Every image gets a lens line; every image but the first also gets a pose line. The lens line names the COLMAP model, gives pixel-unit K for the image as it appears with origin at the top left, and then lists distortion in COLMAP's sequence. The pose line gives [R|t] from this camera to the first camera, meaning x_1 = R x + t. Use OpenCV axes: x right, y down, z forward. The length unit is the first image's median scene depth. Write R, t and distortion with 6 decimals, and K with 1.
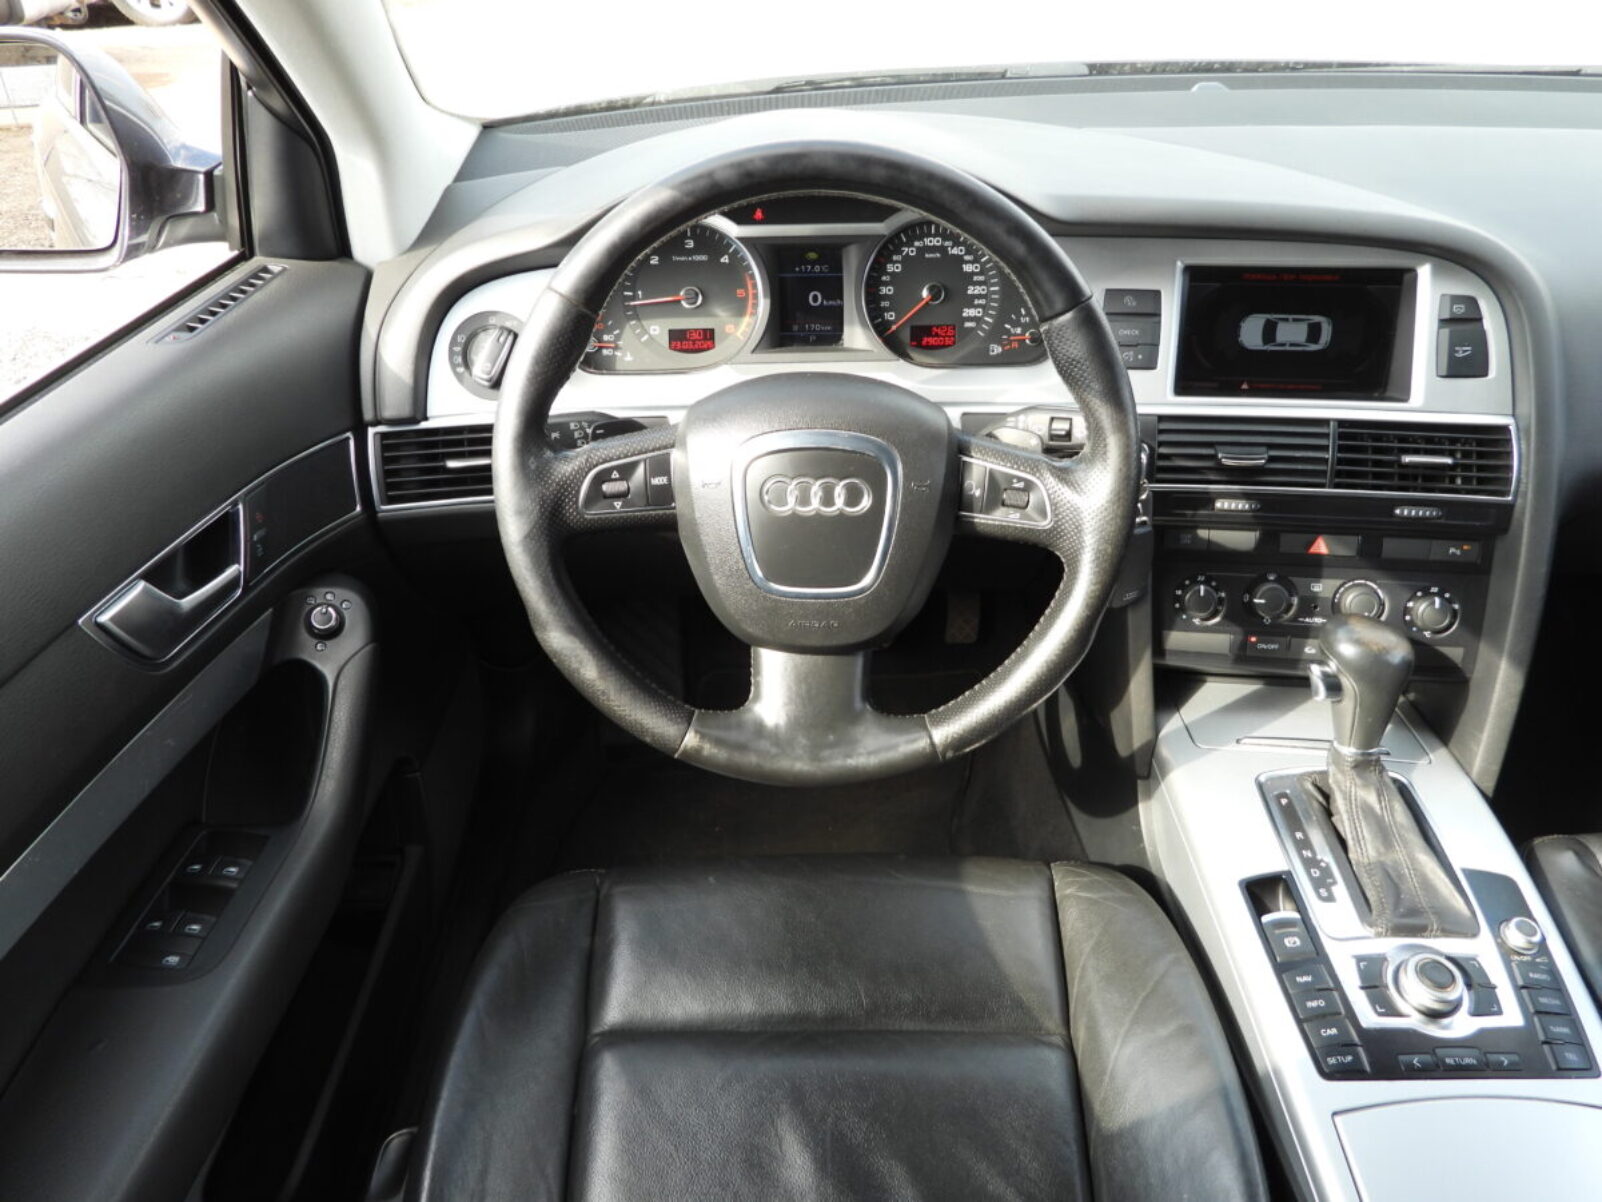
lens RADIAL K [[1194.5, 0, 801.0], [0, 1194.5, 601.0], [0, 0, 1]] dist [-0.005295, 0.005613]
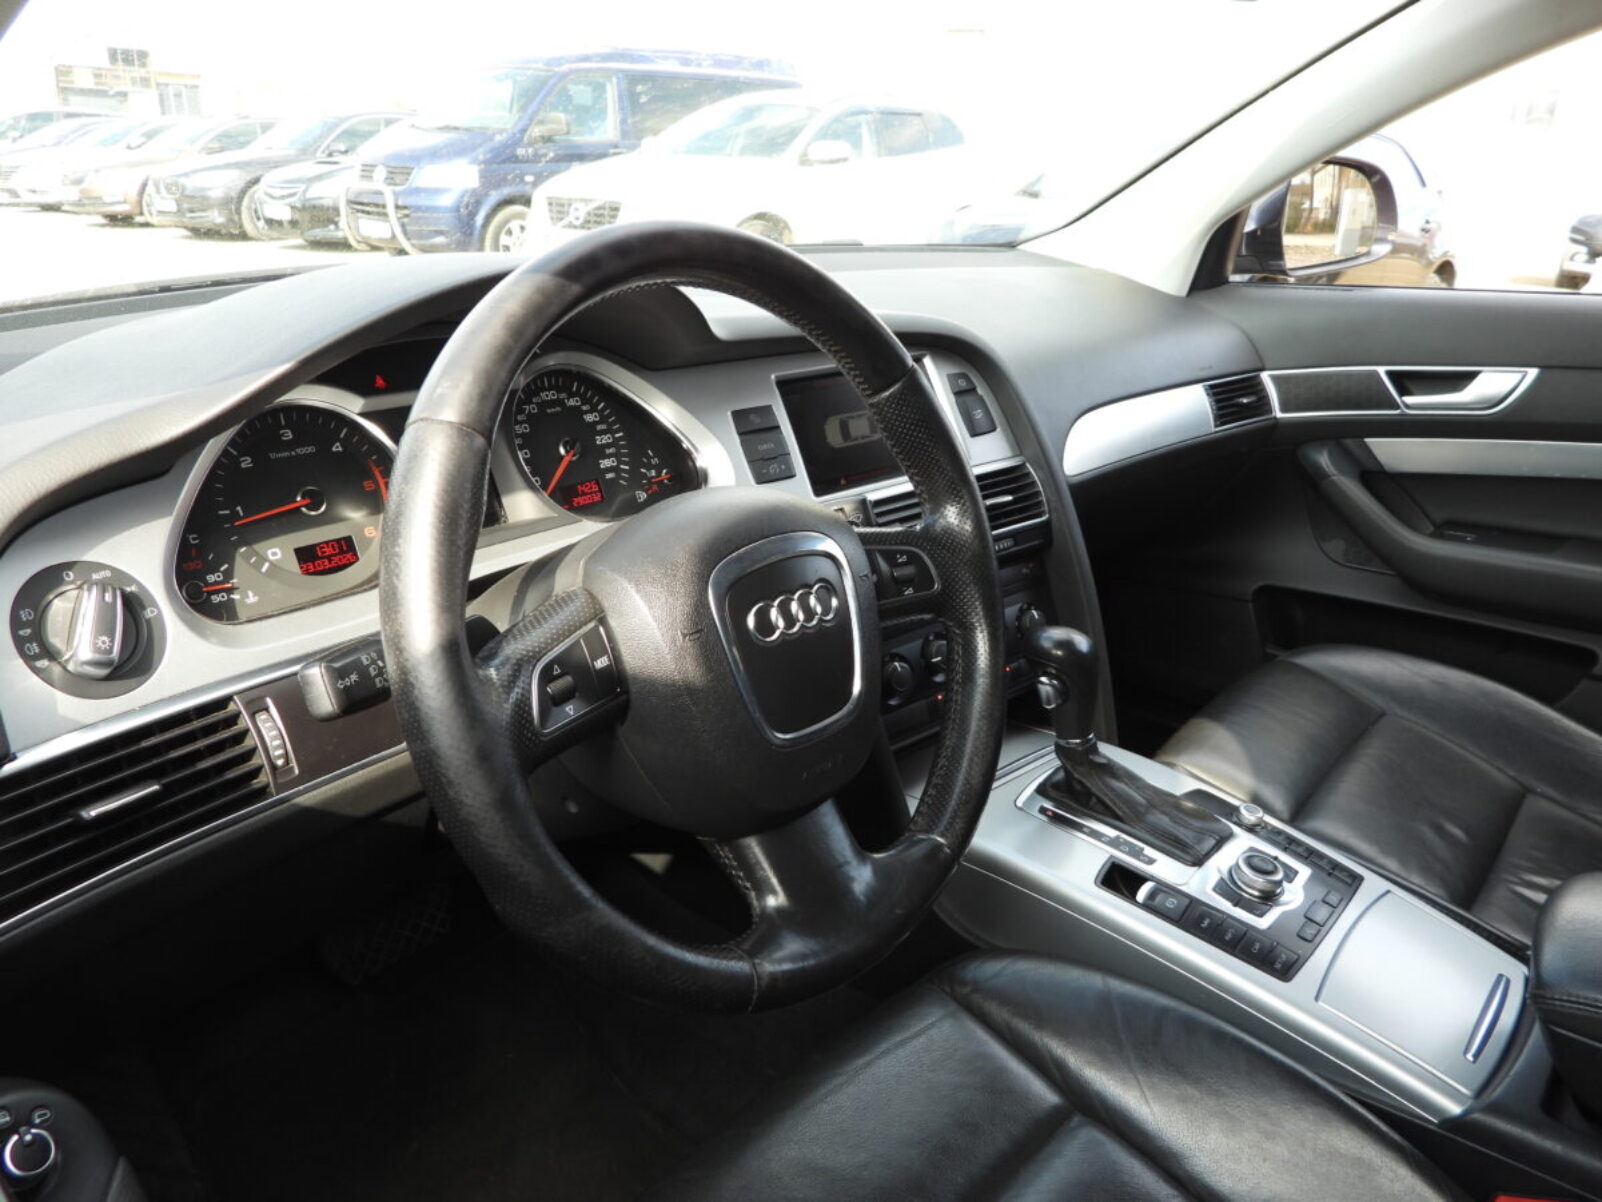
lens RADIAL K [[1194.5, 0, 801.0], [0, 1194.5, 601.0], [0, 0, 1]] dist [-0.005295, 0.005613]
pose [[0.640050, -0.234670, 0.731619, -0.455981], [0.402079, 0.913723, -0.058675, -0.033417], [-0.654728, 0.331724, 0.679184, 0.323680]]
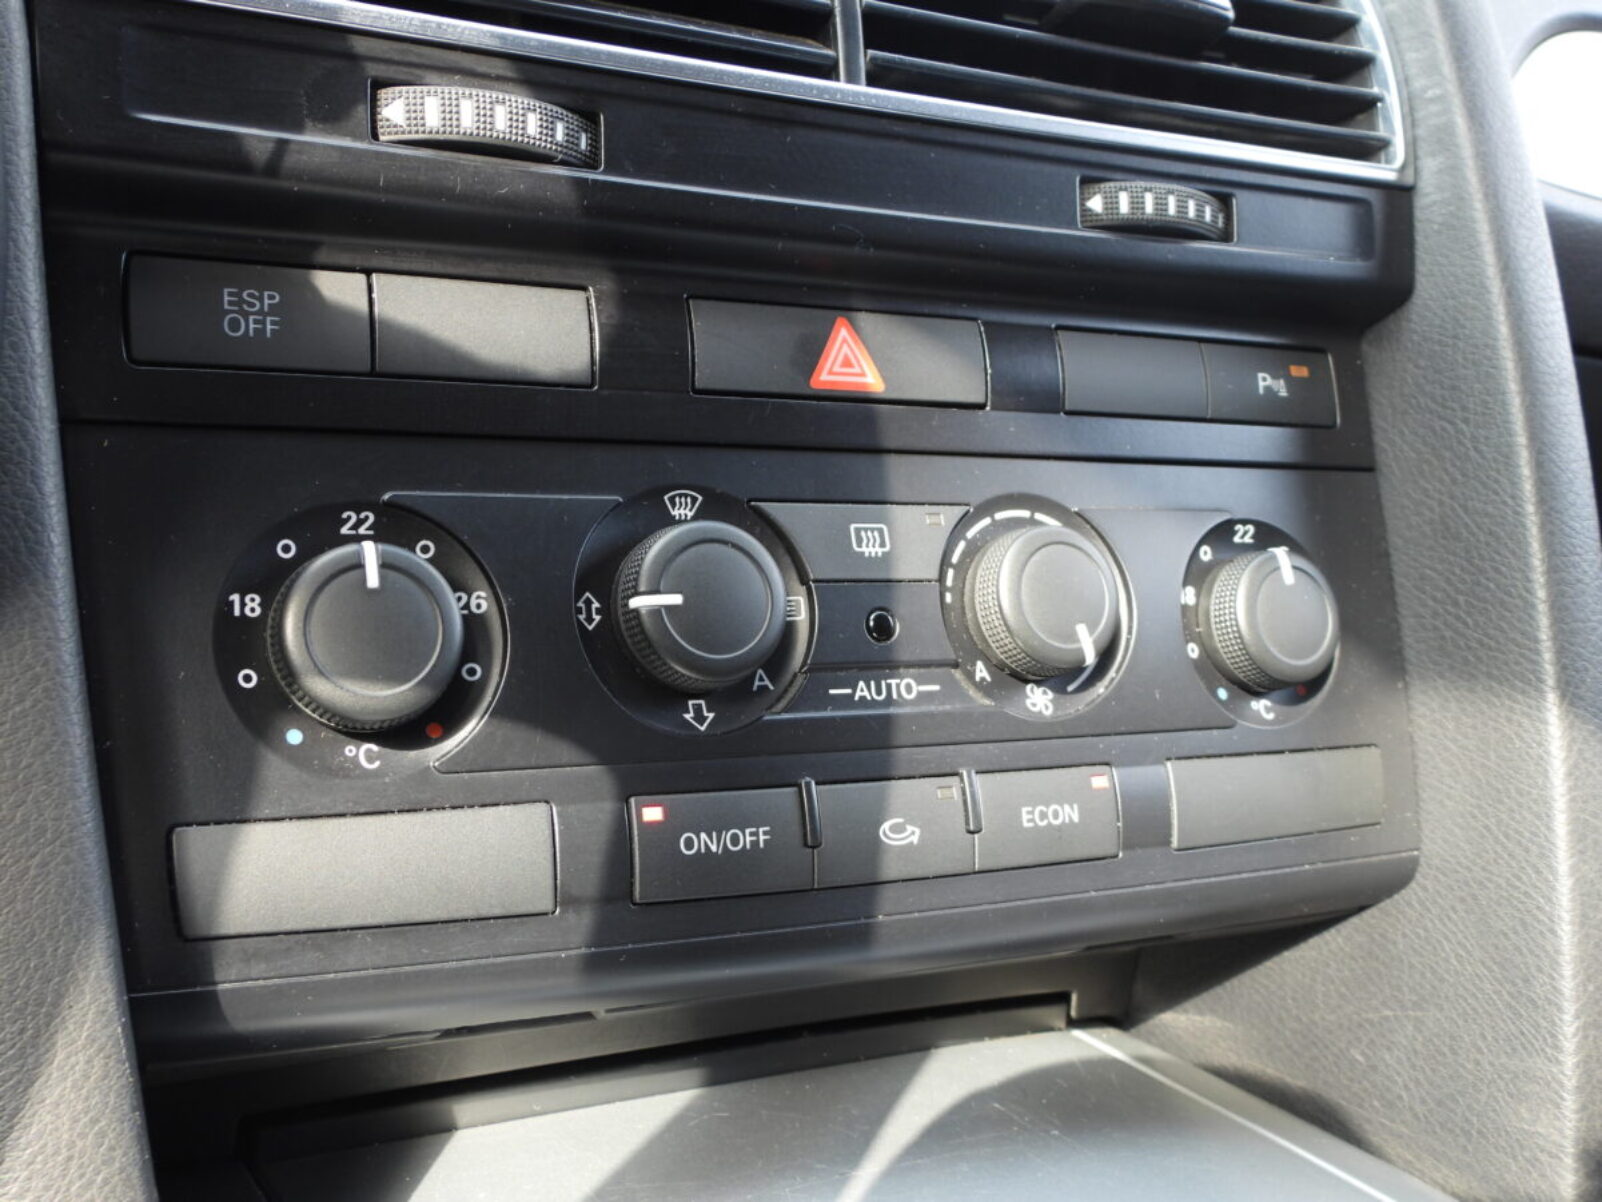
lens RADIAL K [[1502.1, 0, 801.0], [0, 1502.1, 601.0], [0, 0, 1]] dist [-0.005250, -0.001112]
pose [[0.816514, 0.005530, 0.577299, 0.251246], [0.218967, 0.922274, -0.318535, 0.083260], [-0.534189, 0.386498, 0.751839, 0.776243]]
